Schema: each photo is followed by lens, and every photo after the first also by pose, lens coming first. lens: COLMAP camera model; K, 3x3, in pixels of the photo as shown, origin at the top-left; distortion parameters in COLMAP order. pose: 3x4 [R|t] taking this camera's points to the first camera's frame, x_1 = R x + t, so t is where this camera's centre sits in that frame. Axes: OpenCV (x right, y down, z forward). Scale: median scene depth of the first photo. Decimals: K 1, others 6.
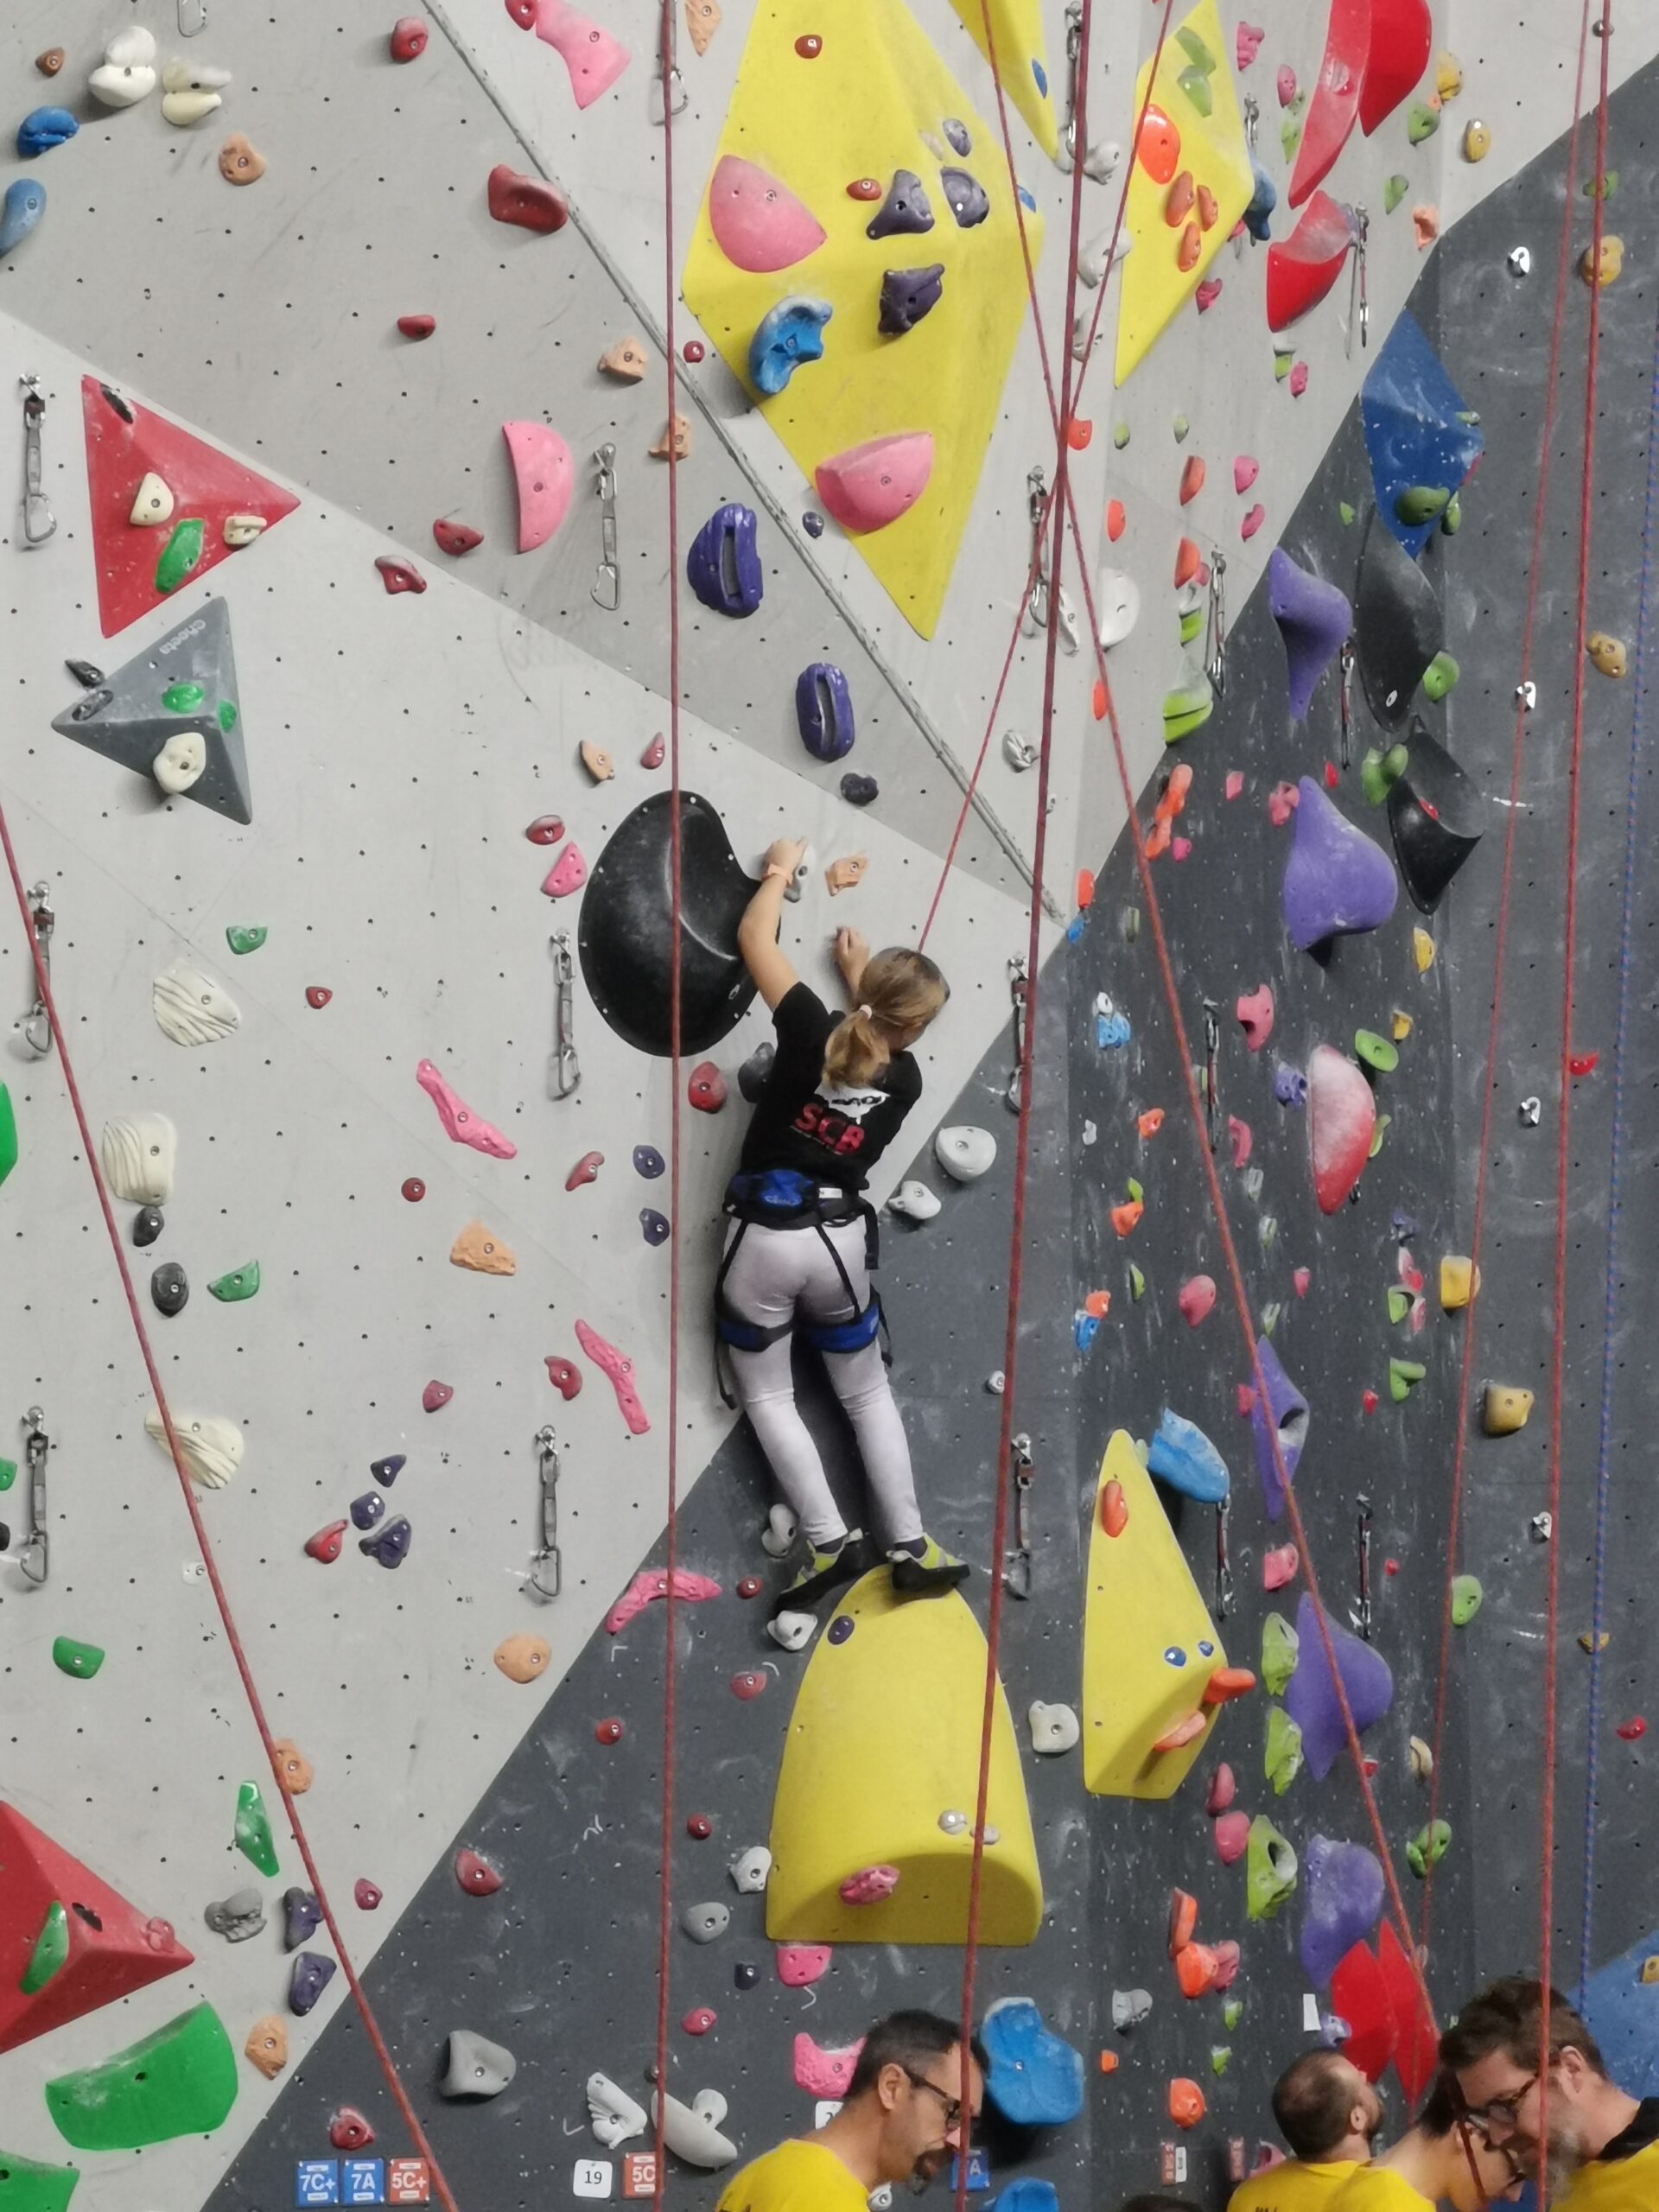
lens RADIAL K [[8628.3, 0, 829.5], [0, 8628.3, 1106.0], [0, 0, 1]] dist [0.660348, -3.592659]
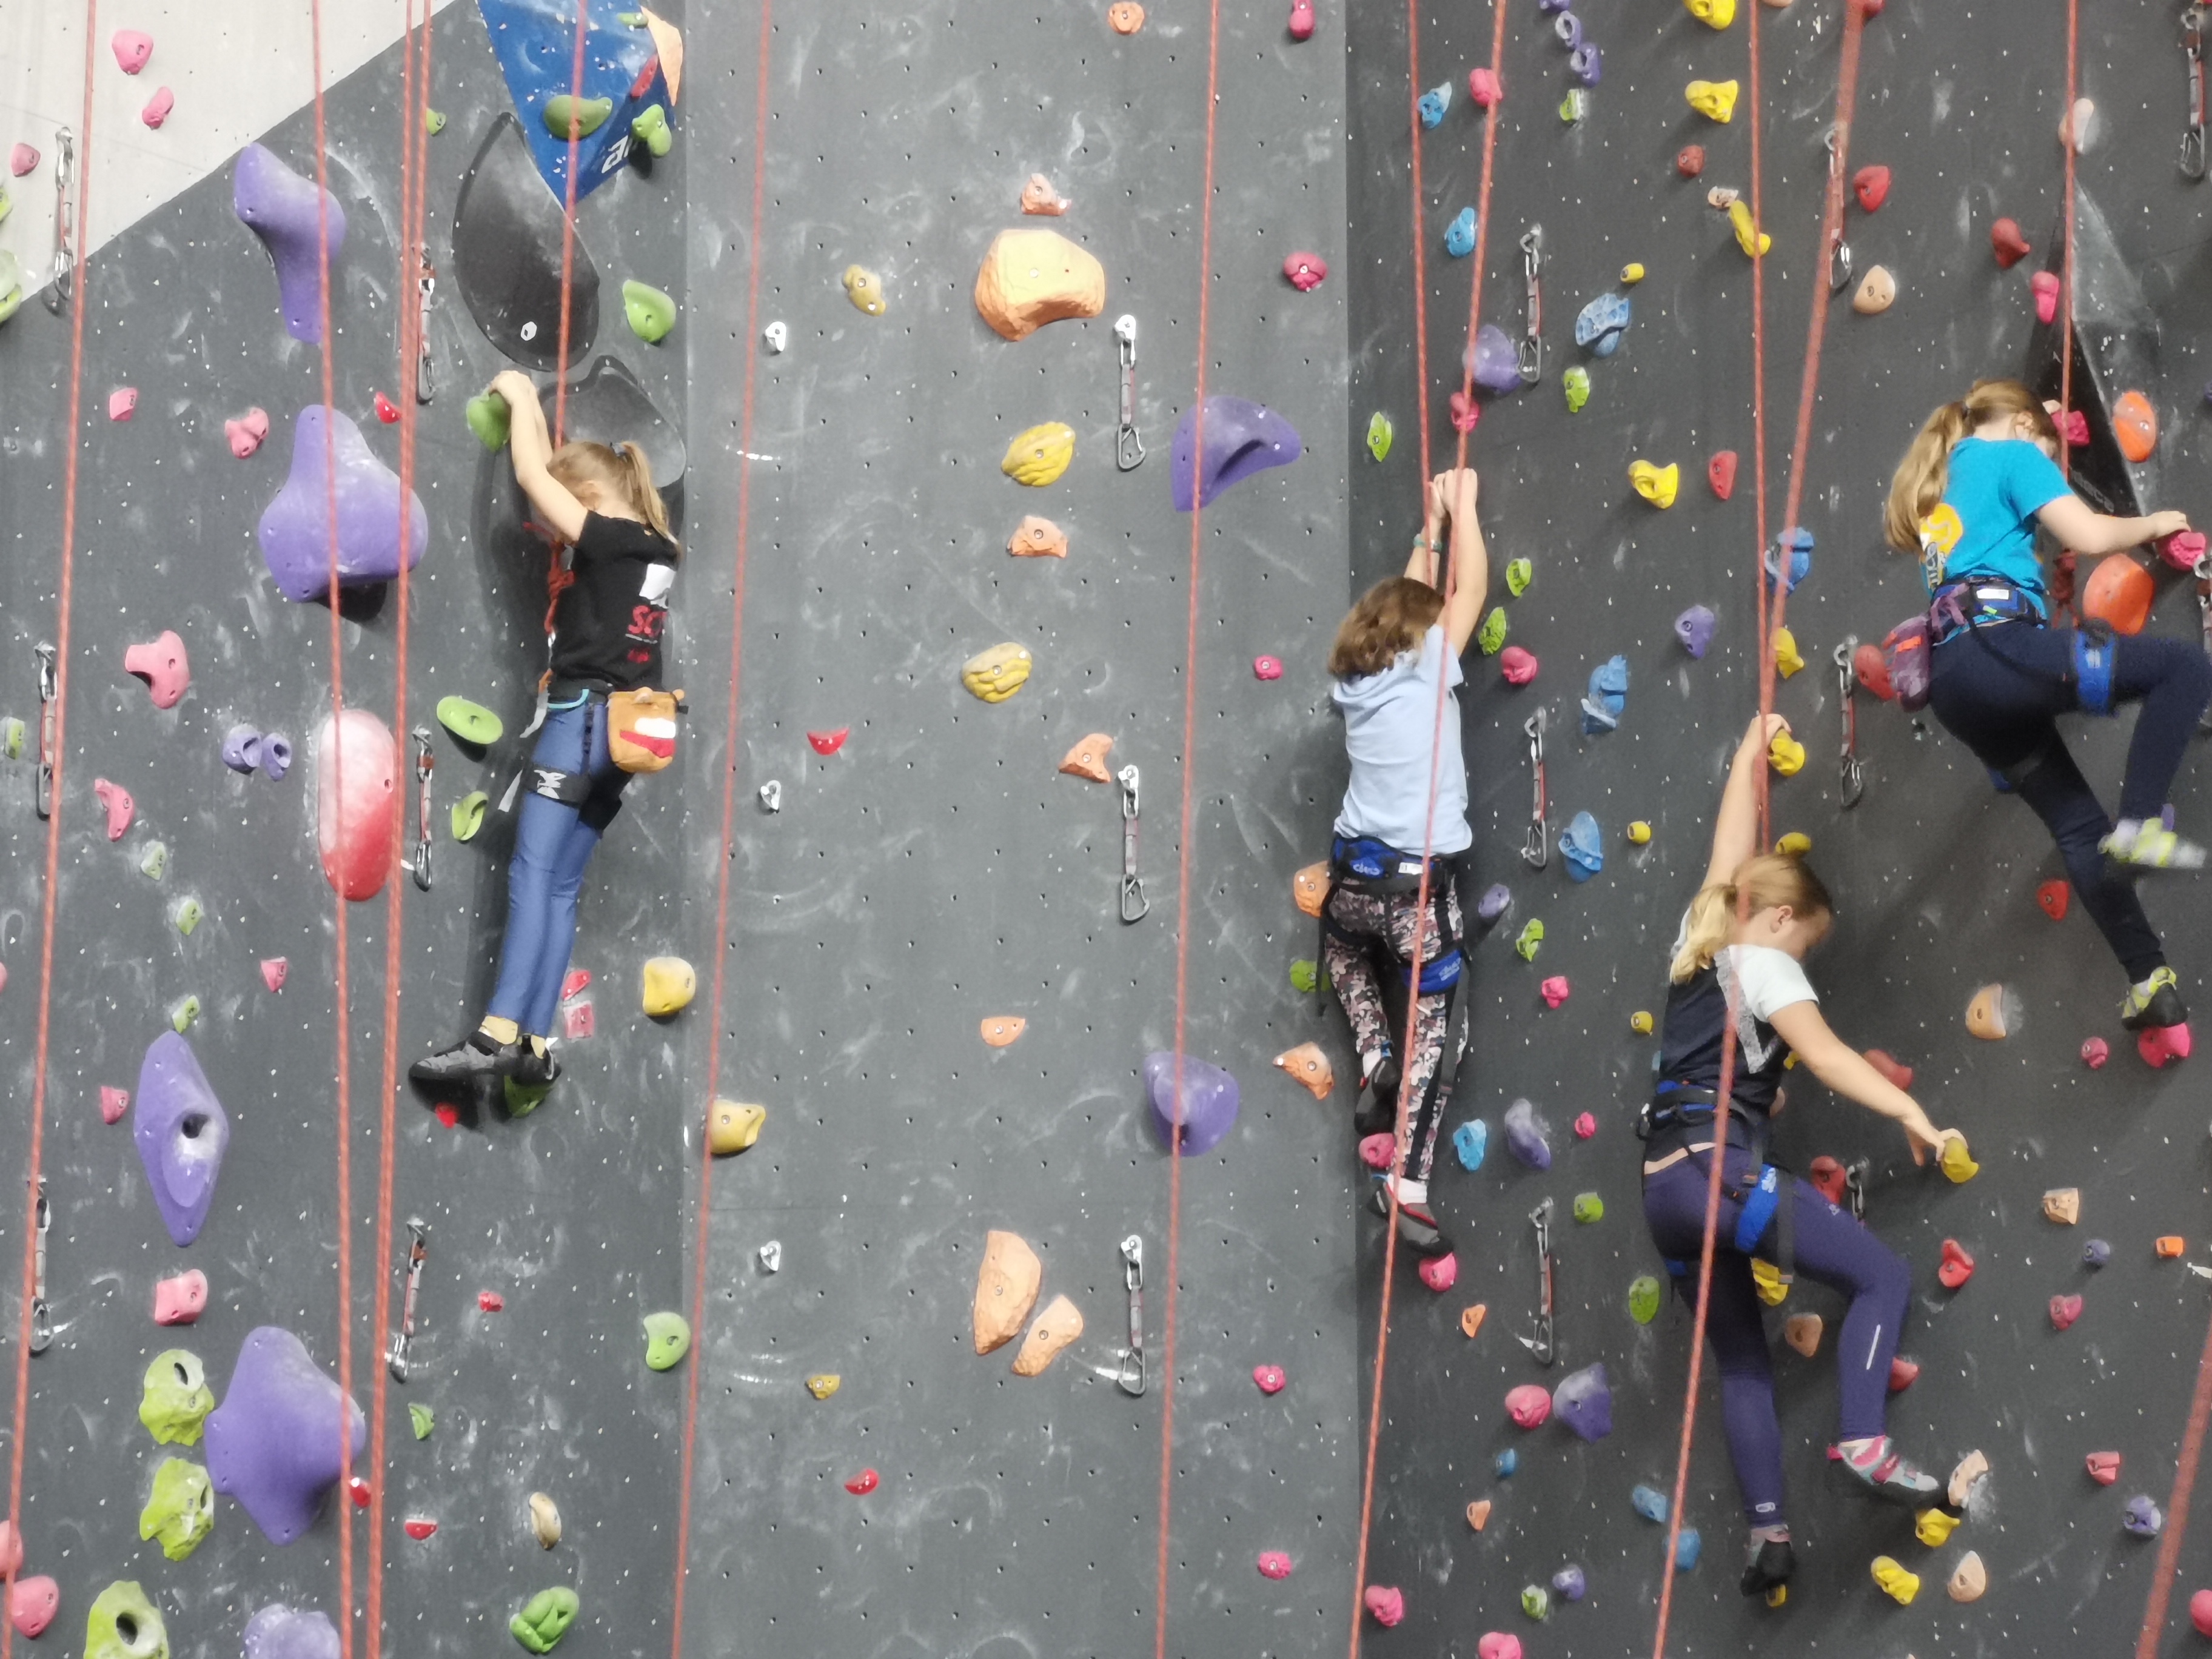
lens RADIAL K [[6960.6, 0, 1113.6], [0, 6960.6, 828.3], [0, 0, 1]] dist [0.828028, -12.139230]
pose [[0.972814, -0.027480, -0.229951, 0.284003], [0.019753, 0.999162, -0.035836, 0.030858], [0.230743, 0.030320, 0.972542, 0.305979]]
